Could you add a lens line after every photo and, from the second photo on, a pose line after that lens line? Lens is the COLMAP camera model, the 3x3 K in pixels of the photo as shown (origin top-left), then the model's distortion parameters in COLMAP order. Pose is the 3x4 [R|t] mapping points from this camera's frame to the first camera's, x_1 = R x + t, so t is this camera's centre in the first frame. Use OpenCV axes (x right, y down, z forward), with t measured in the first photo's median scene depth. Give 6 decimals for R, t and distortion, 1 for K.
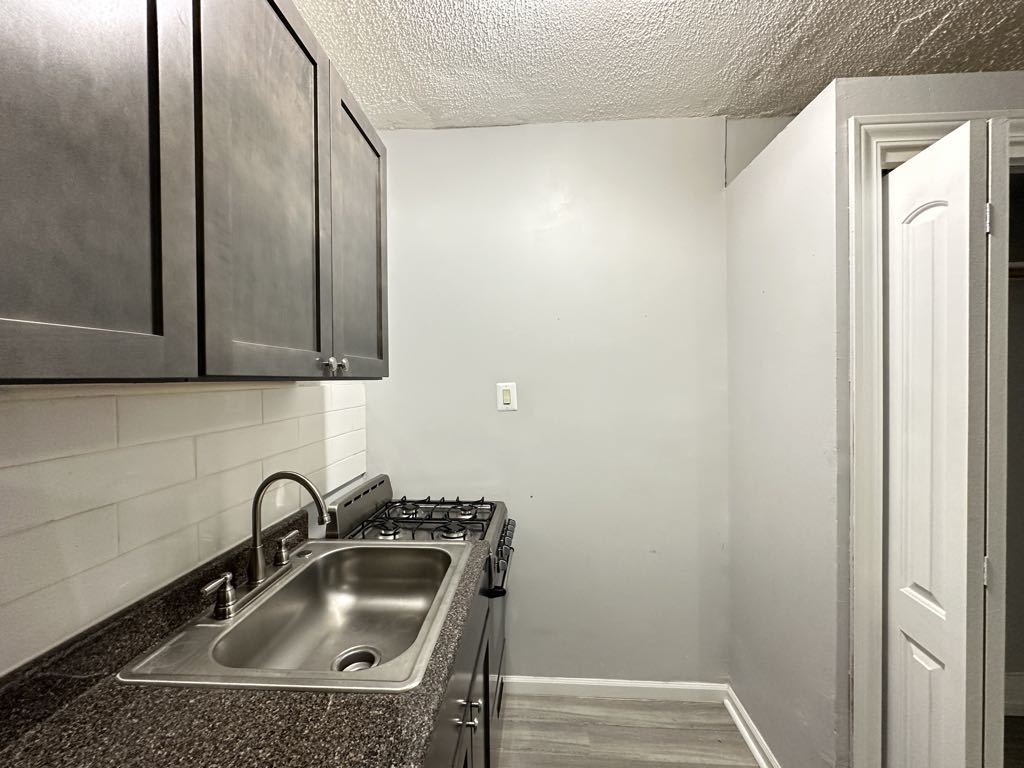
lens RADIAL K [[407.9, 0, 512.0], [0, 407.9, 384.0], [0, 0, 1]] dist [-0.001790, 0.000006]
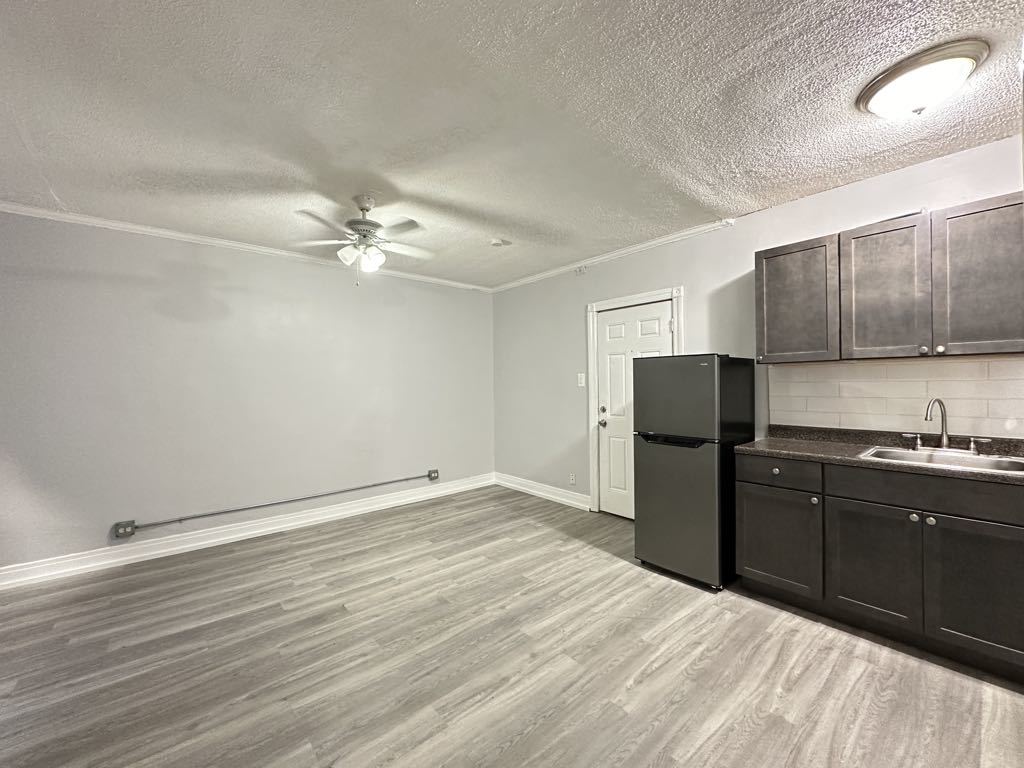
lens RADIAL K [[407.9, 0, 512.0], [0, 407.9, 384.0], [0, 0, 1]] dist [-0.001790, 0.000006]
pose [[-0.715331, 0.021189, -0.698465, 2.330525], [0.010200, 0.999750, 0.019884, 0.060639], [0.698712, 0.007099, -0.715368, 0.844465]]
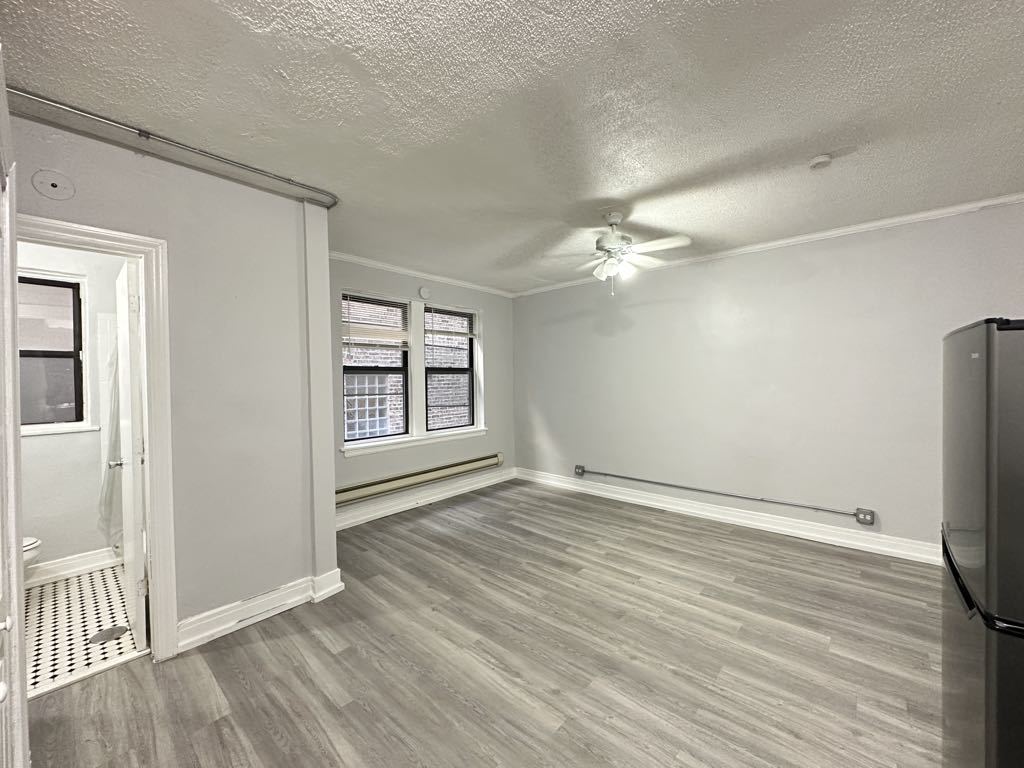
lens RADIAL K [[407.9, 0, 512.0], [0, 407.9, 384.0], [0, 0, 1]] dist [-0.001790, 0.000006]
pose [[-0.791117, 0.011134, 0.611564, 0.158188], [0.029953, 0.999340, 0.020554, 0.015261], [-0.610931, 0.034579, -0.790928, 0.997972]]
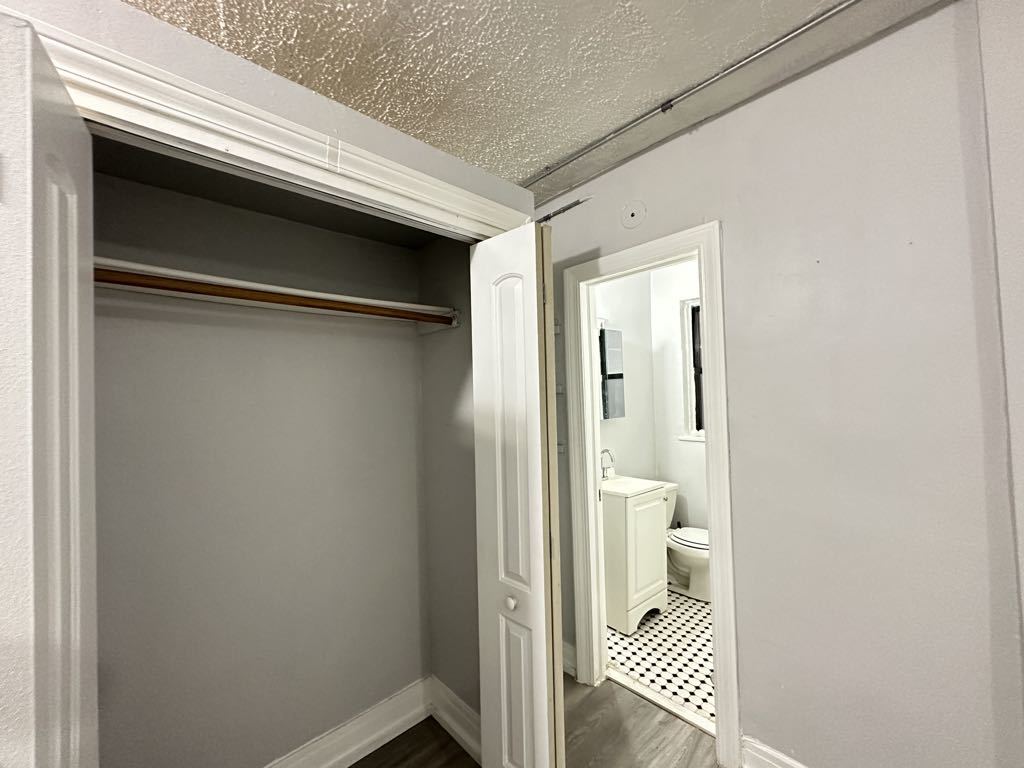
lens RADIAL K [[407.9, 0, 512.0], [0, 407.9, 384.0], [0, 0, 1]] dist [-0.001790, 0.000006]
pose [[0.687033, 0.008391, 0.726578, 1.006418], [0.033481, 0.998506, -0.043190, -0.036441], [-0.725855, 0.054000, 0.685725, 0.046110]]
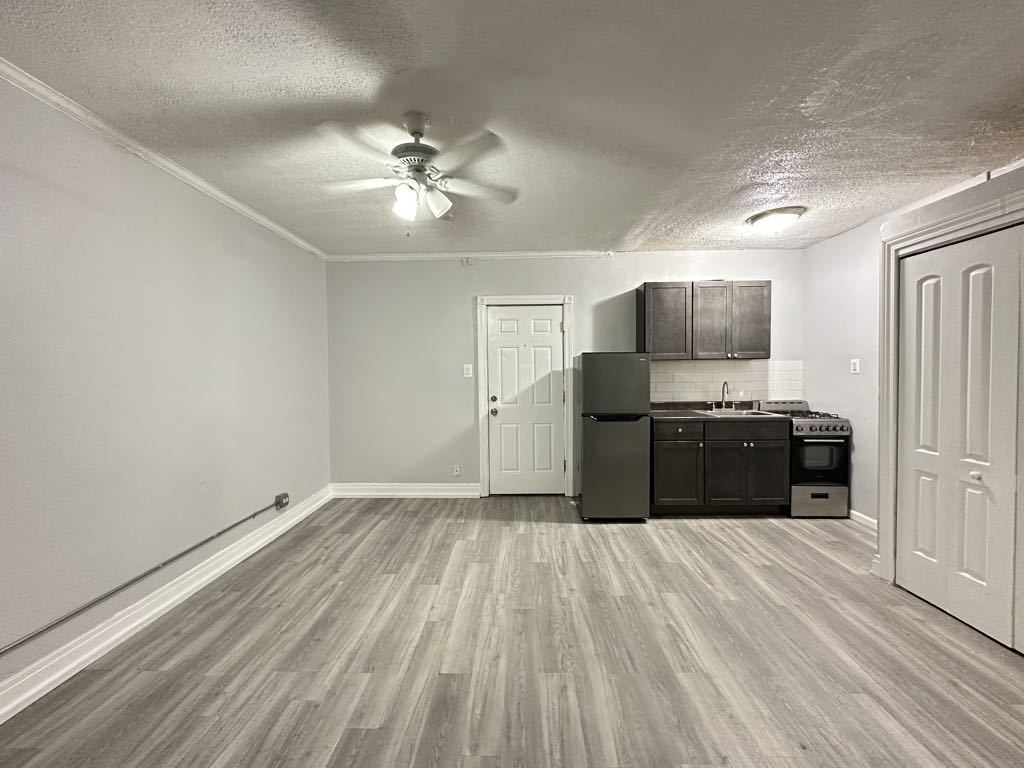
lens RADIAL K [[408.7, 0, 512.3], [0, 408.7, 383.2], [0, 0, 1]] dist [-0.001469, -0.000219]
pose [[0.041223, 0.039593, -0.998365, 3.069271], [-0.005015, 0.999210, 0.039419, 0.069649], [0.999137, 0.003381, 0.041389, -1.176889]]
